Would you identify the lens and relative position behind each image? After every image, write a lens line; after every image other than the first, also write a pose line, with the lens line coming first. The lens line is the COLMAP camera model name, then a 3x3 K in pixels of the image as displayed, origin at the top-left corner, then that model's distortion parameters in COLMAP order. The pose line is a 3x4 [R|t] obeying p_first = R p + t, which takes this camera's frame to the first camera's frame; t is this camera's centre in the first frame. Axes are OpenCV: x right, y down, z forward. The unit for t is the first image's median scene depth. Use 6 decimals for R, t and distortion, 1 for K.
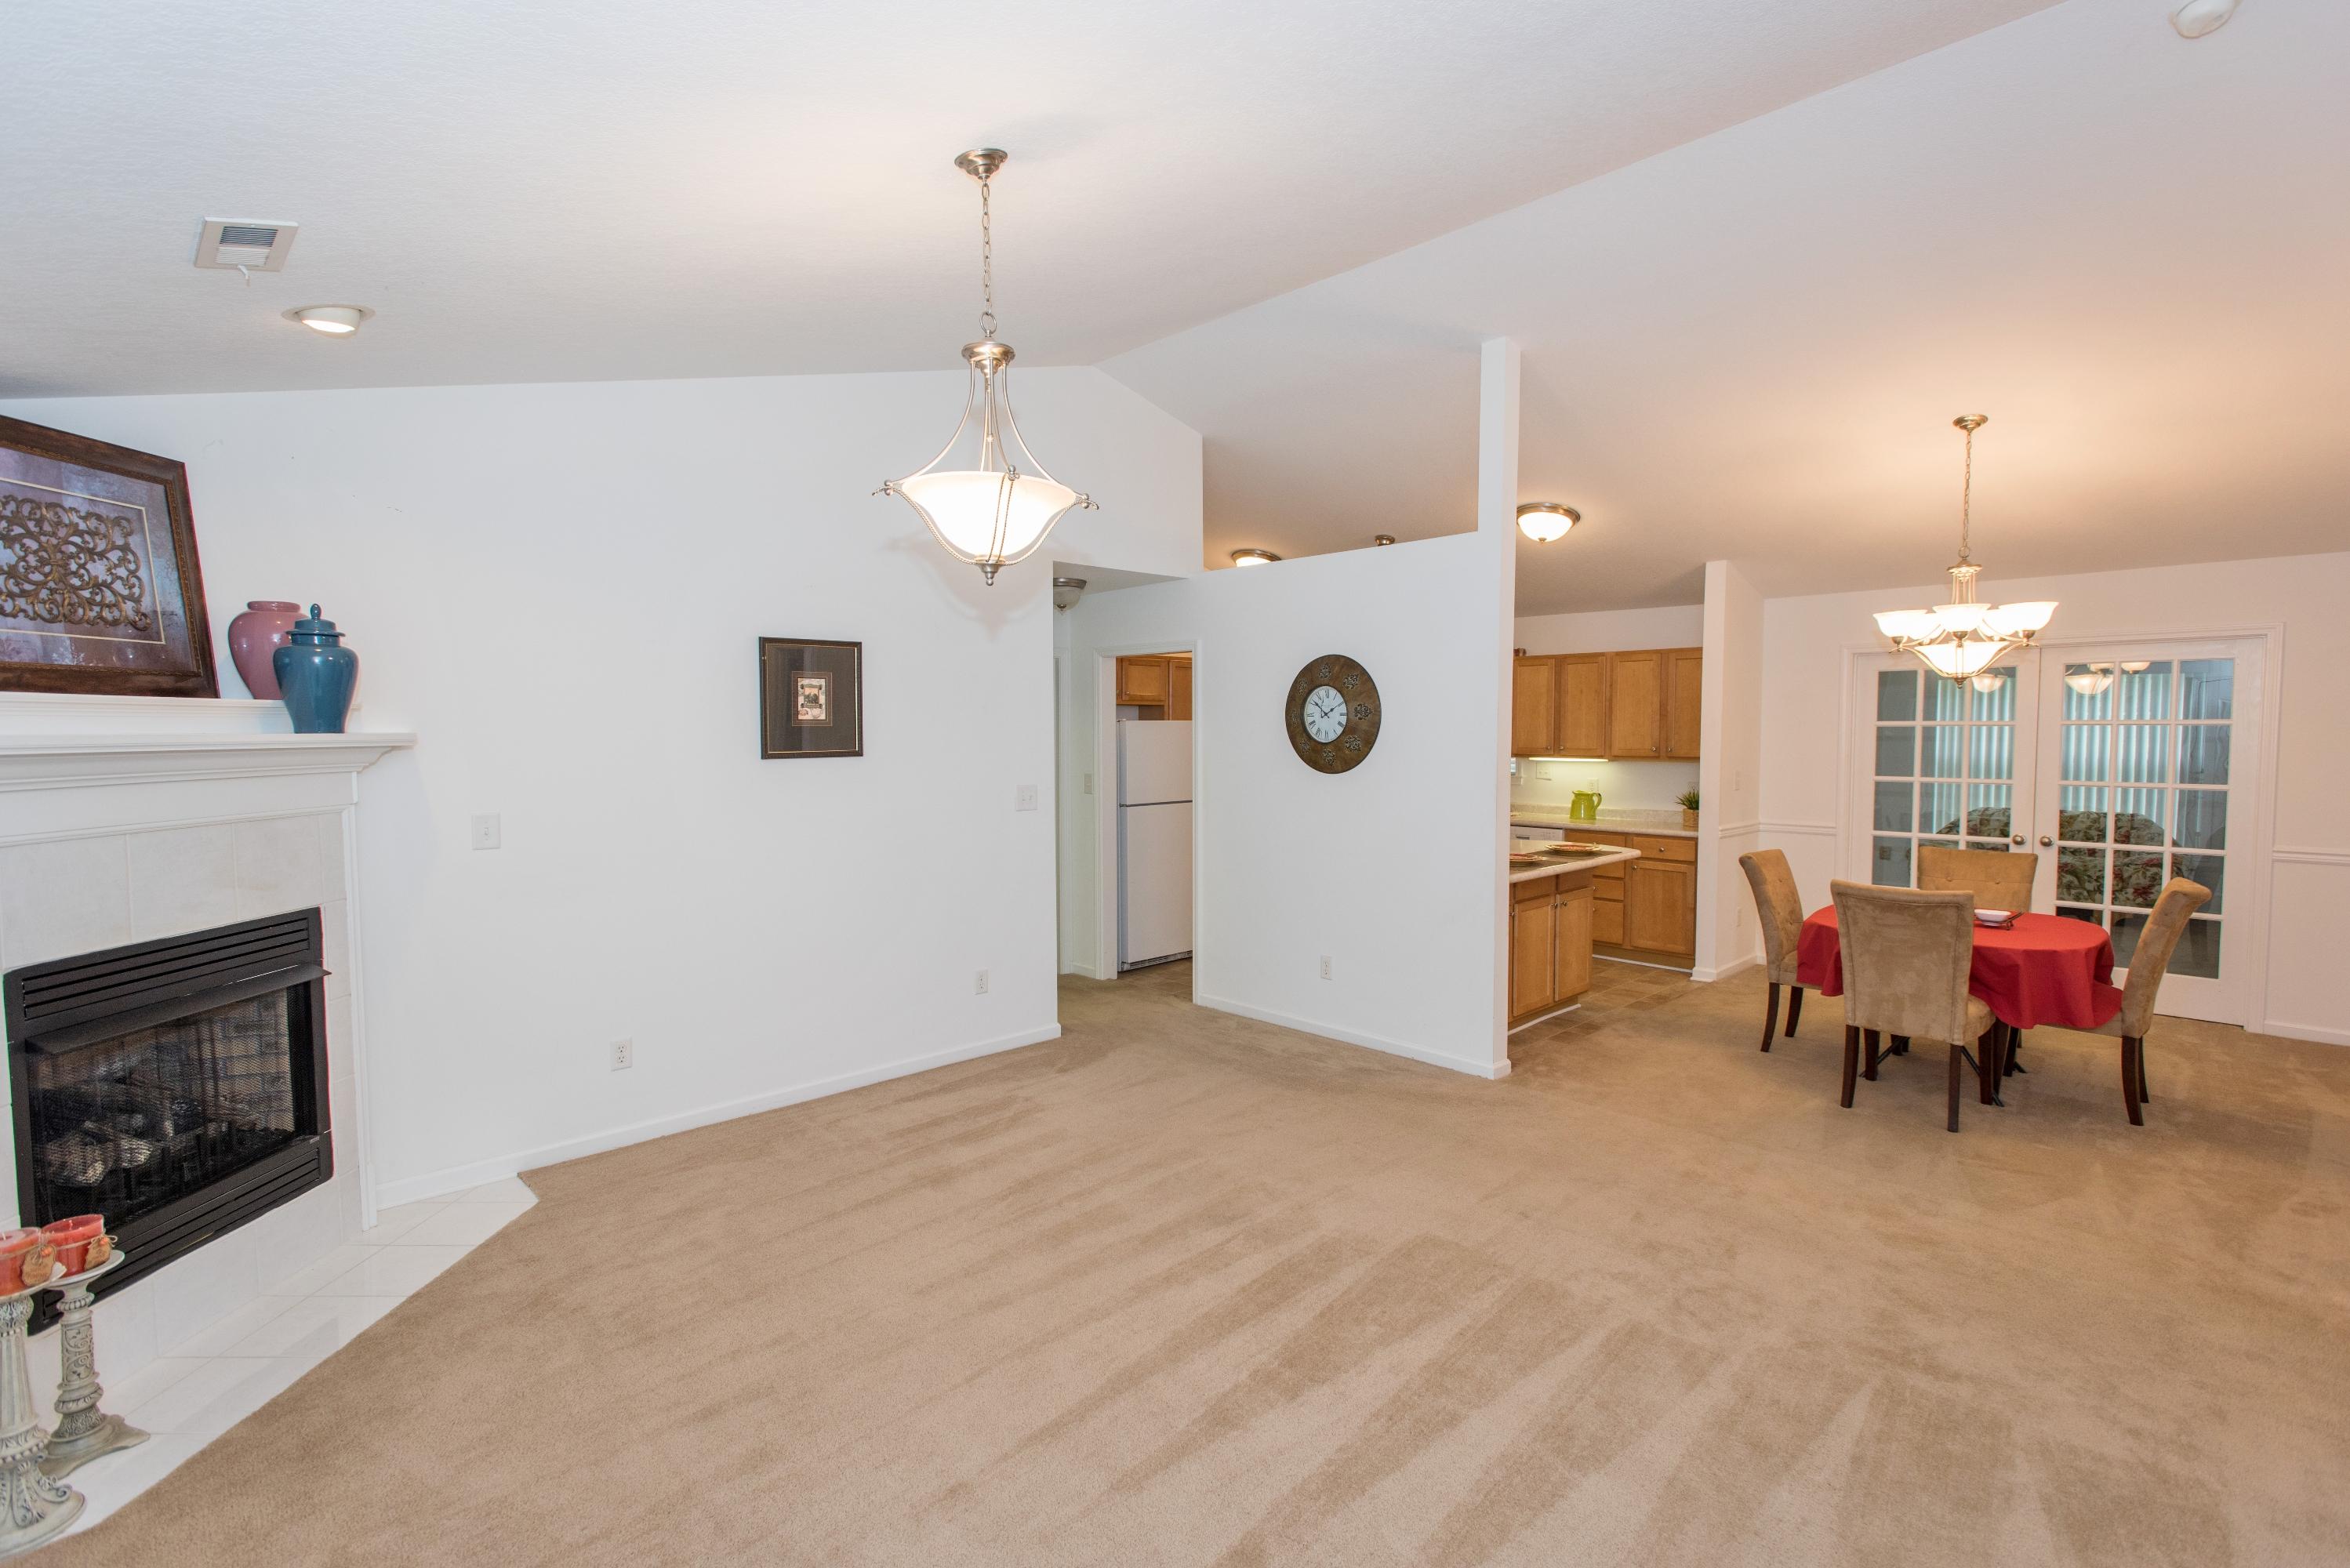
lens RADIAL K [[1100.2, 0, 1161.3], [0, 1100.2, 781.6], [0, 0, 1]] dist [0.016474, -0.000328]
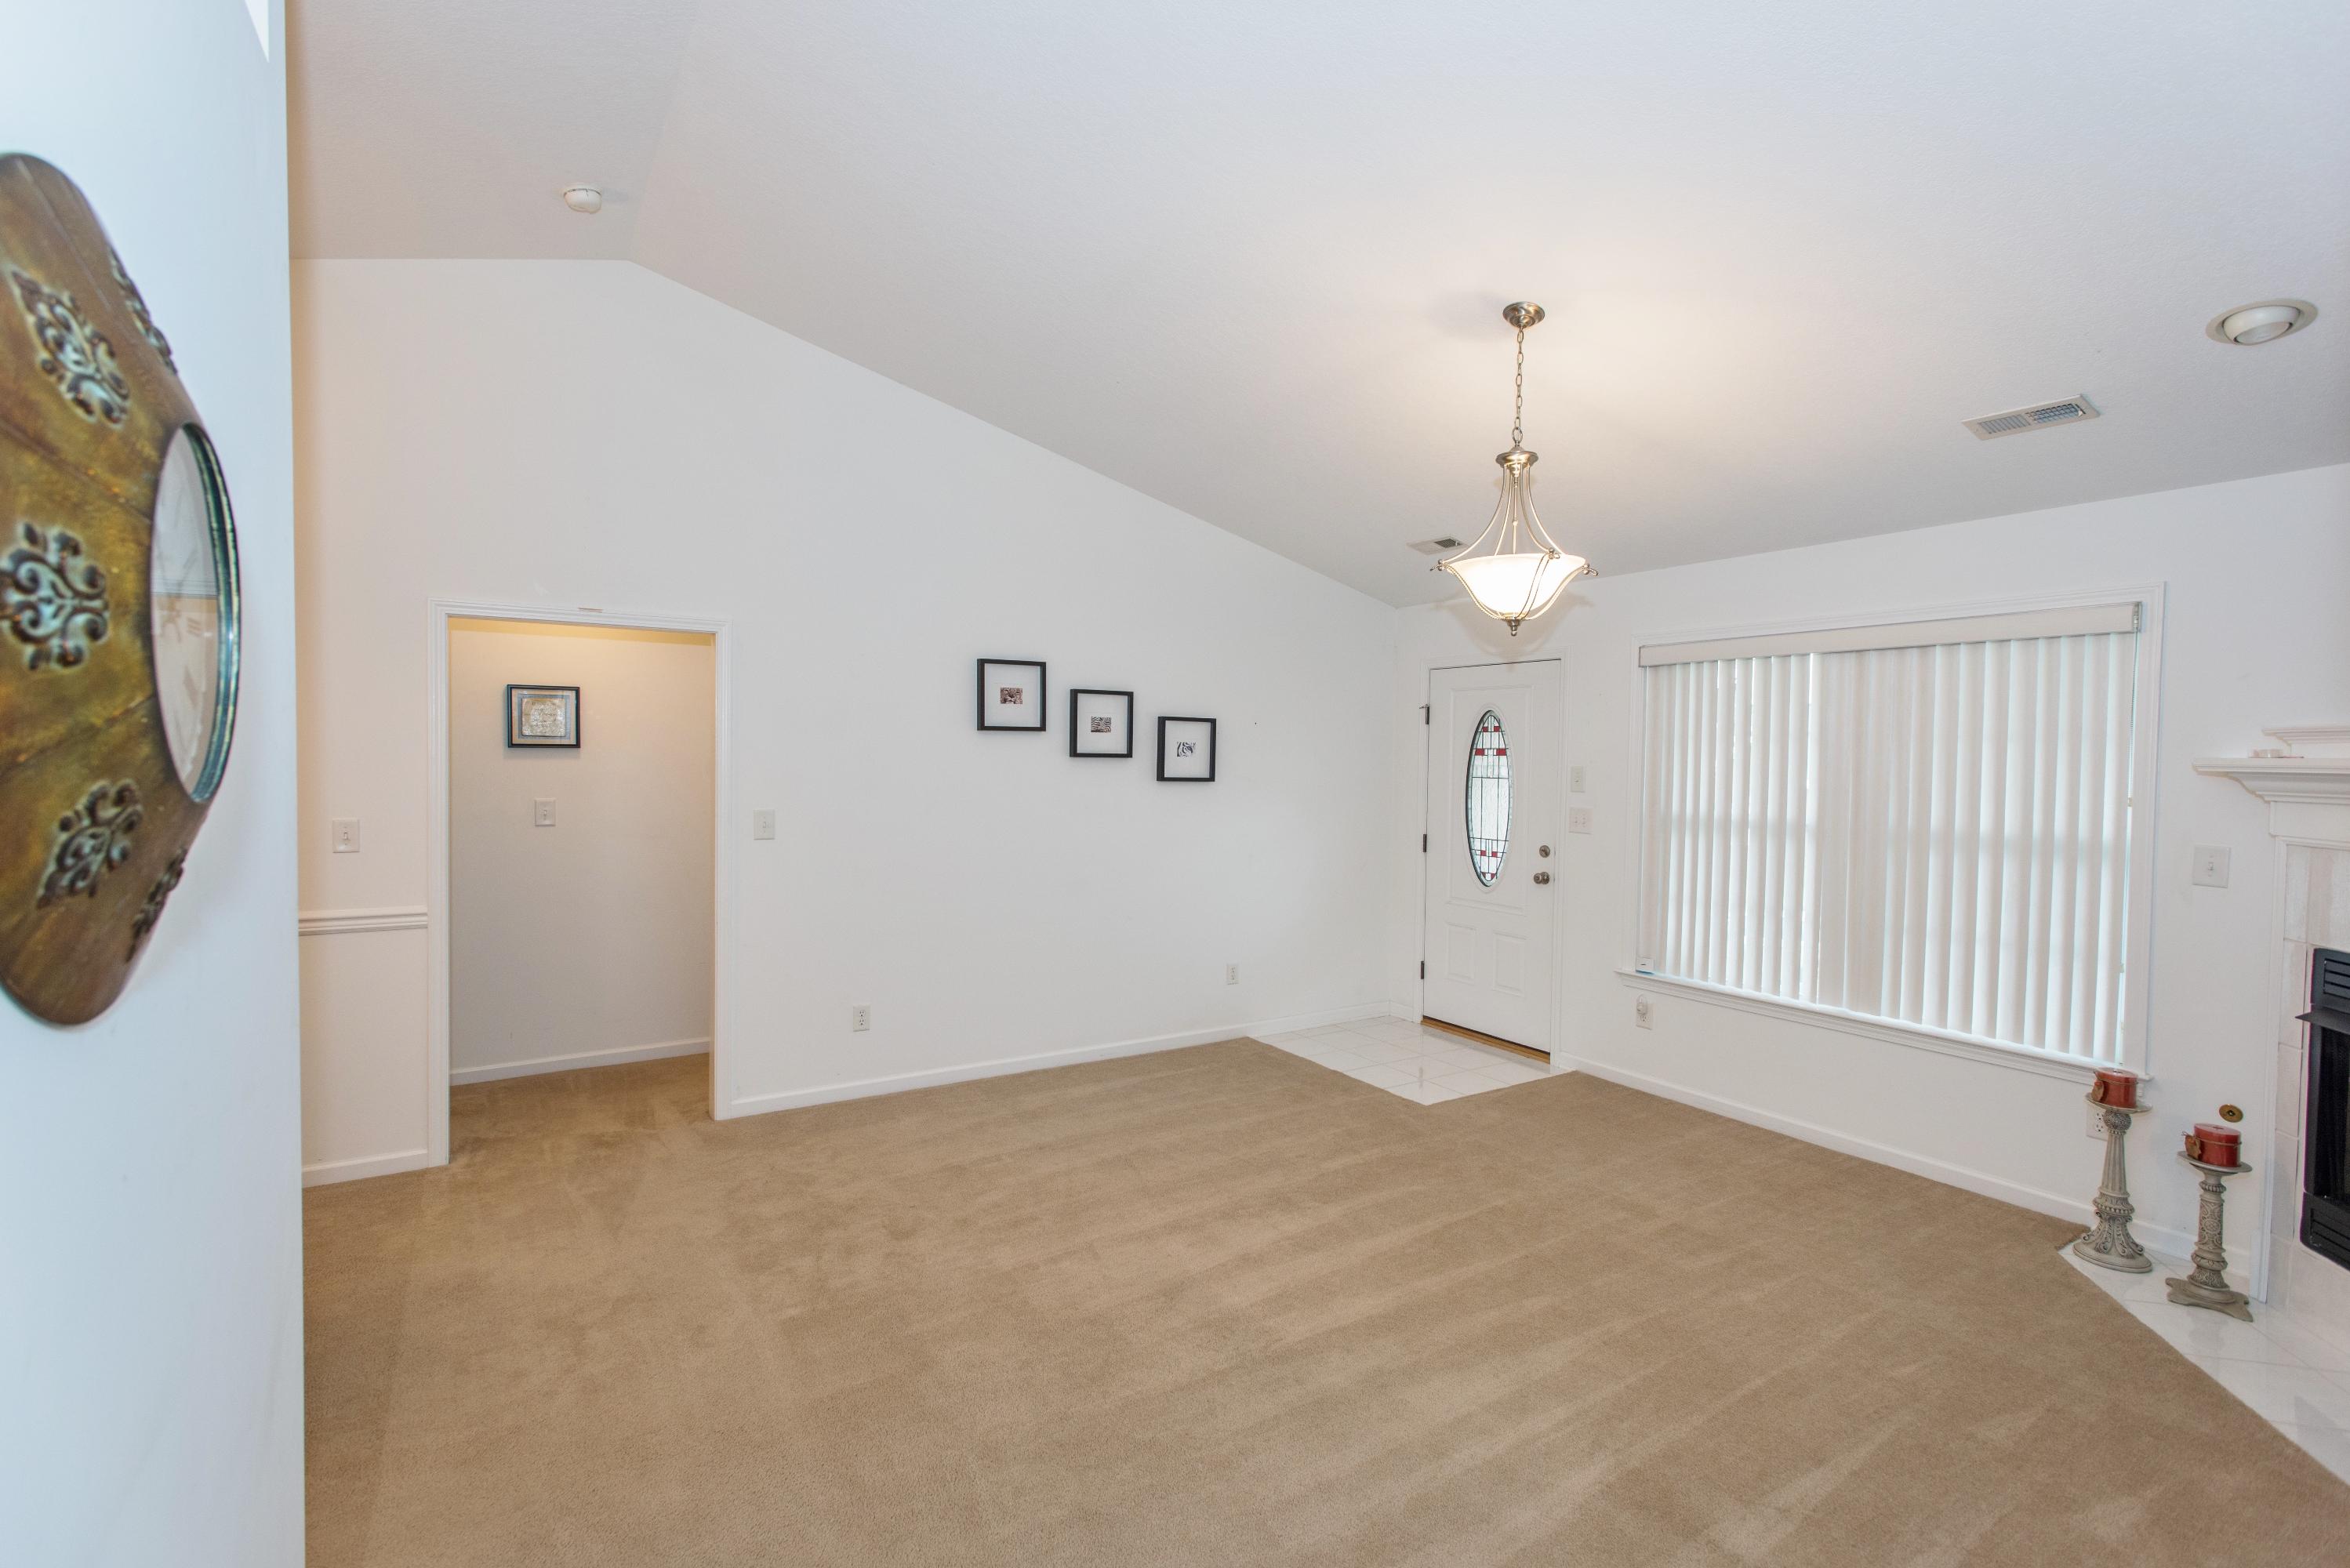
lens RADIAL K [[1100.2, 0, 1161.3], [0, 1100.2, 781.6], [0, 0, 1]] dist [0.016474, -0.000328]
pose [[-0.979193, -0.015224, 0.202360, -0.008671], [0.000622, 0.996952, 0.078010, -0.083151], [-0.202931, 0.076513, -0.976199, 1.842364]]
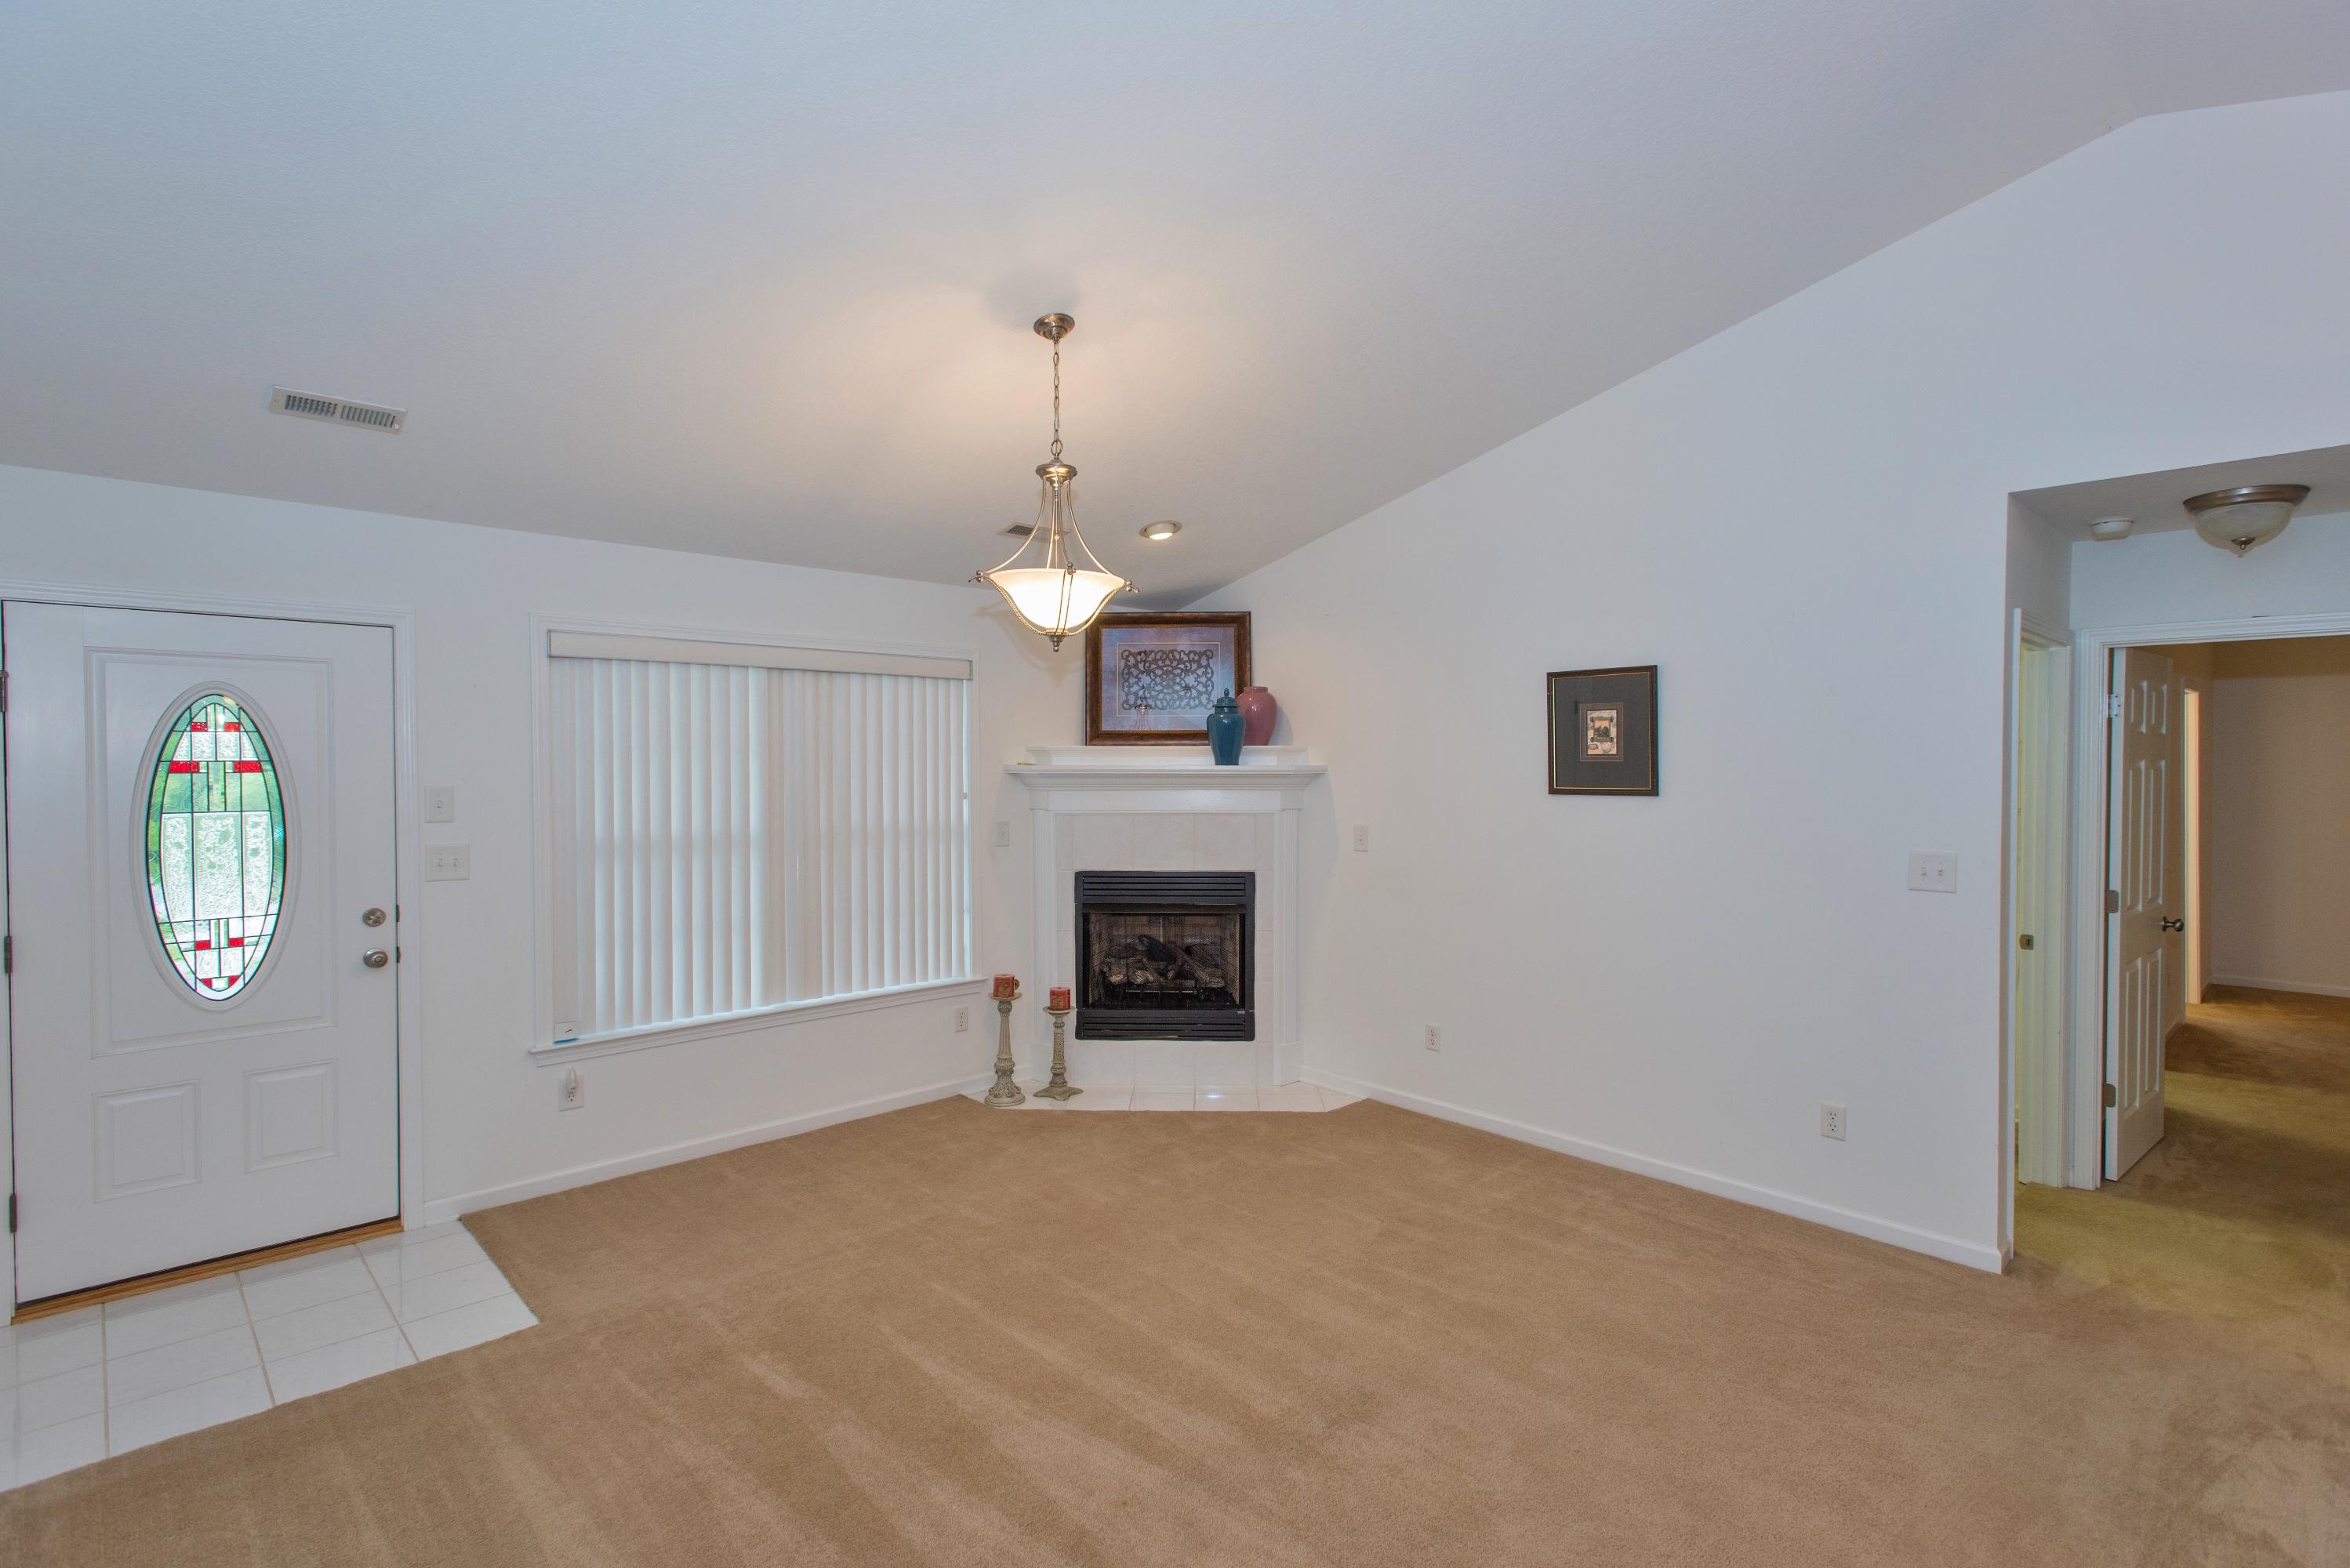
lens RADIAL K [[1100.2, 0, 1161.3], [0, 1100.2, 781.6], [0, 0, 1]] dist [0.016474, -0.000328]
pose [[-0.011211, 0.020171, -0.999734, 0.861937], [-0.051139, 0.998477, 0.020719, -0.046495], [0.998629, 0.051358, -0.010162, 0.885478]]
